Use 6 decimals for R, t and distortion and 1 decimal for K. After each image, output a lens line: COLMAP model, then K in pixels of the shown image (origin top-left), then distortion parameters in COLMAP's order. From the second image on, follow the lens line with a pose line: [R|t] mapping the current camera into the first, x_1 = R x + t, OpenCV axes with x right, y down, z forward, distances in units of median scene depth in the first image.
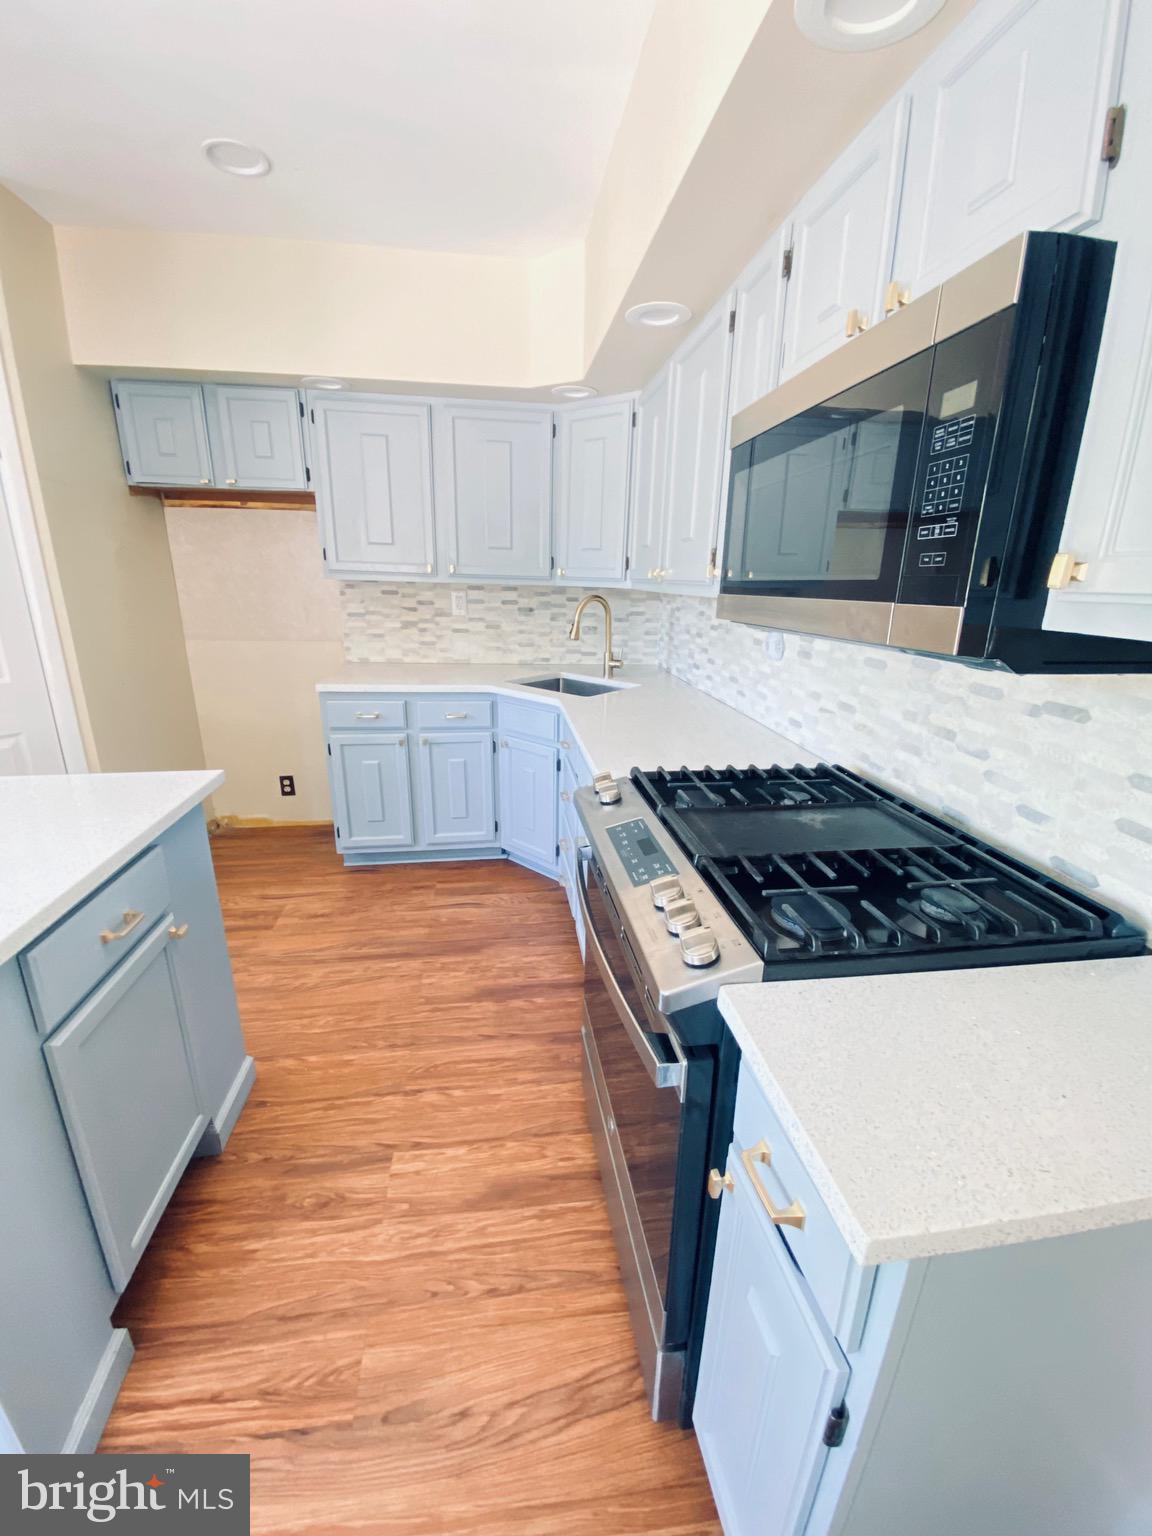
lens RADIAL K [[621.4, 0, 577.2], [0, 621.4, 767.5], [0, 0, 1]] dist [-0.000312, -0.007754]
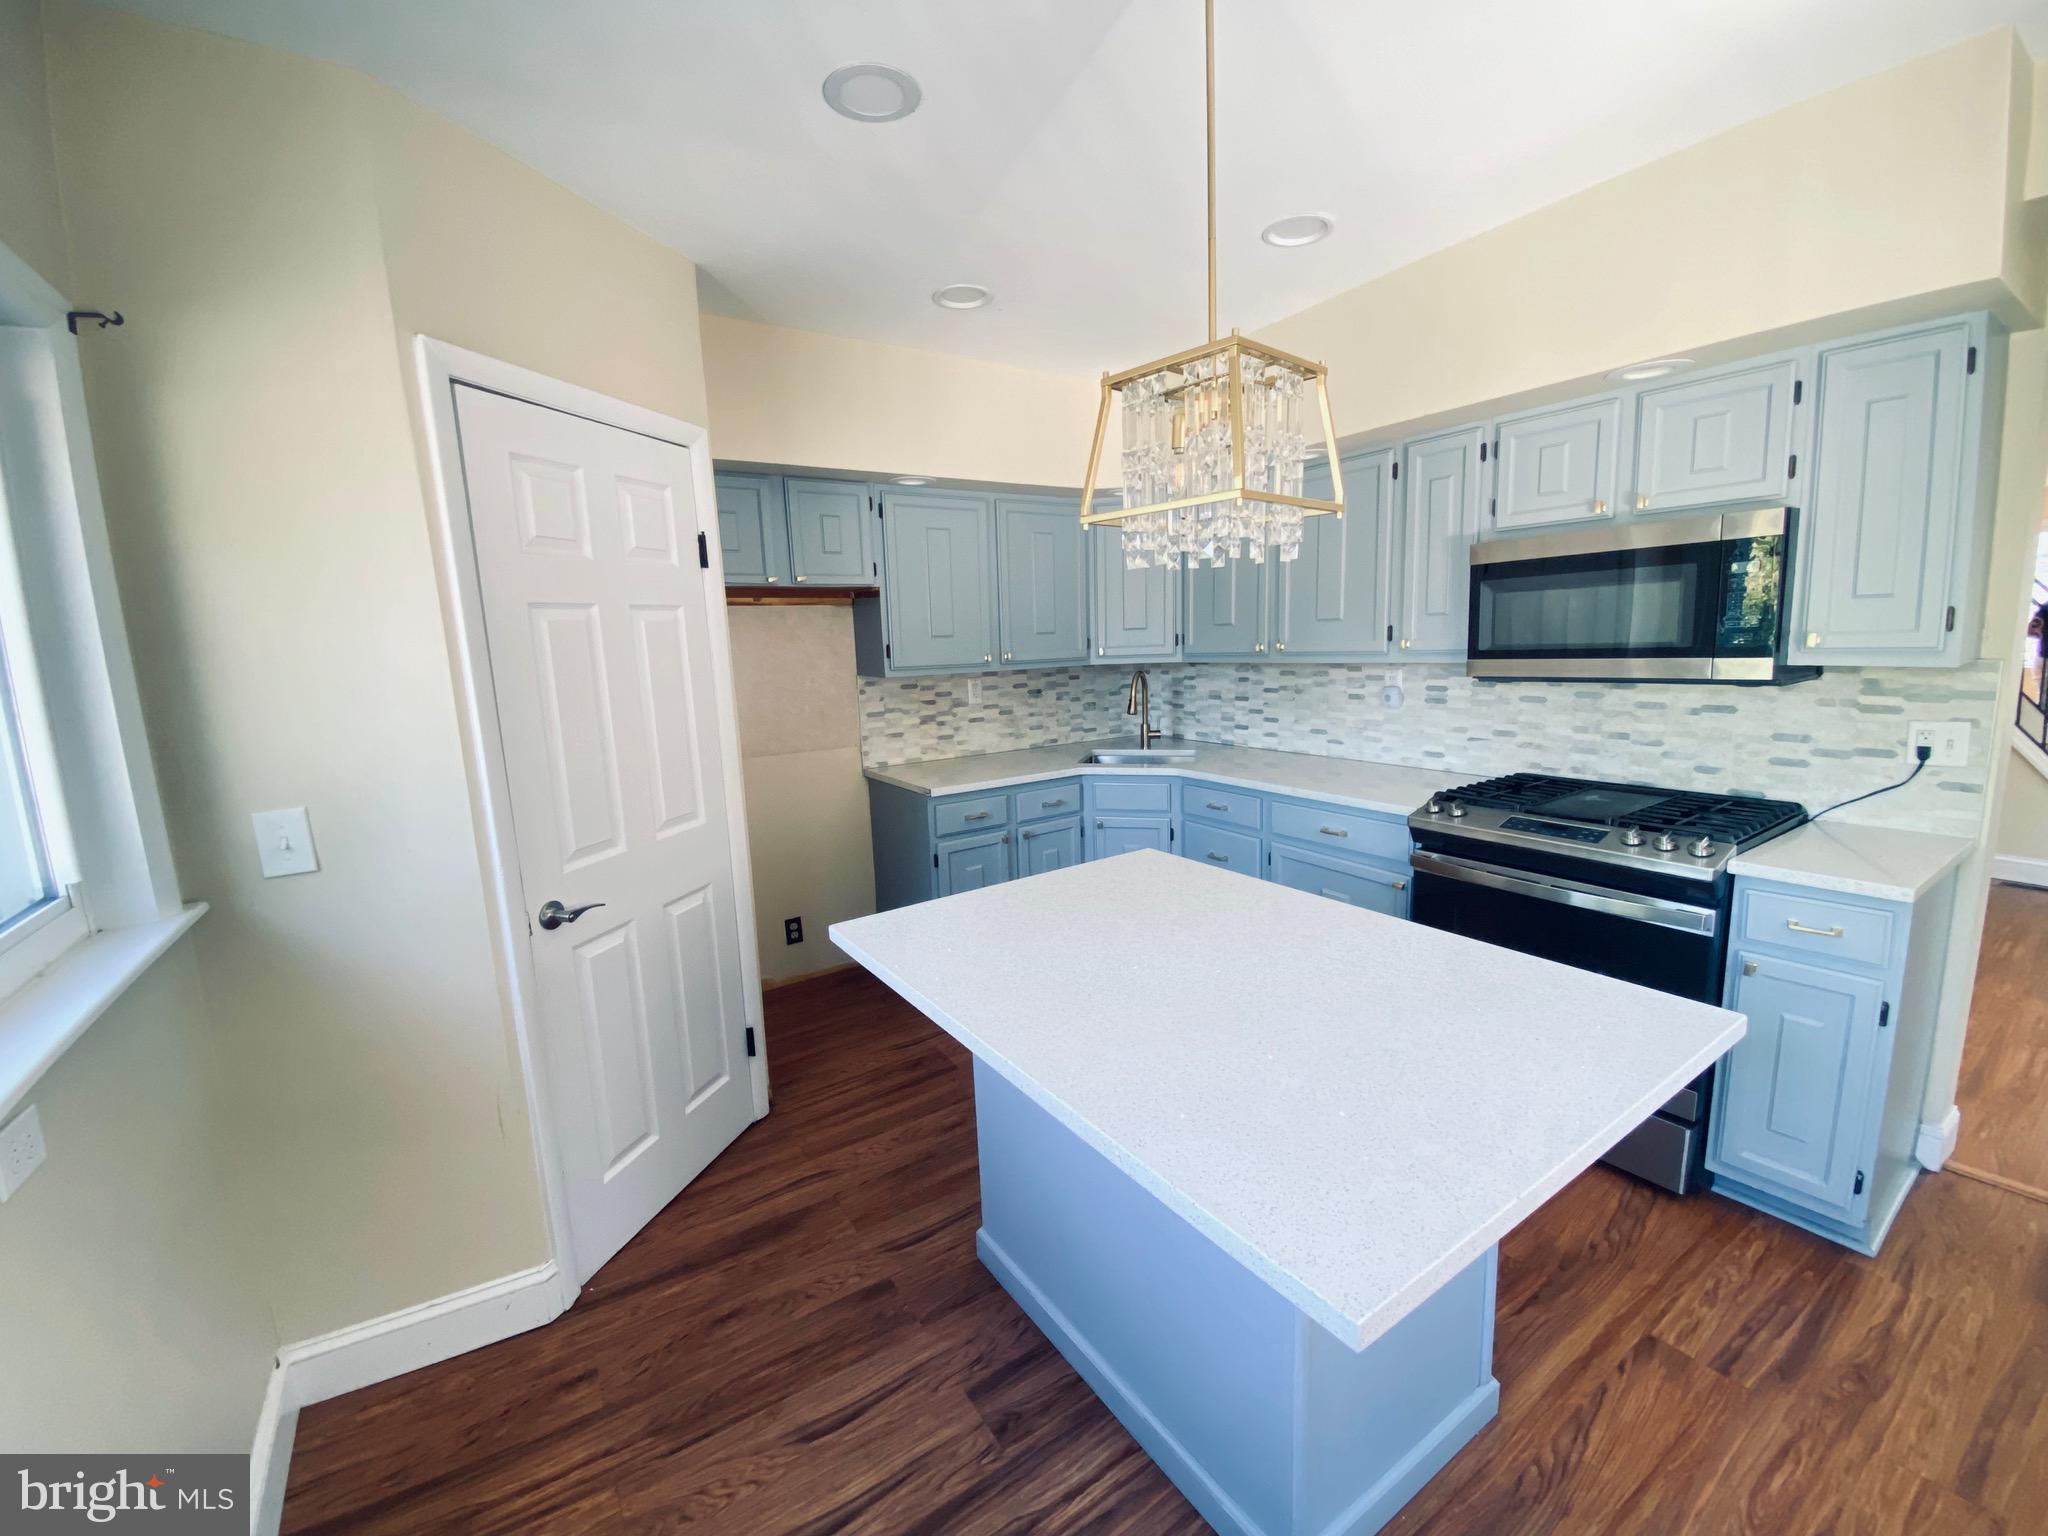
lens RADIAL K [[828.5, 0, 1009.2], [0, 828.5, 762.8], [0, 0, 1]] dist [-0.000312, -0.007754]
pose [[0.910777, -0.123770, 0.393910, -0.649118], [0.181008, 0.977142, -0.111491, -0.013322], [-0.371107, 0.172844, 0.912362, -0.127471]]
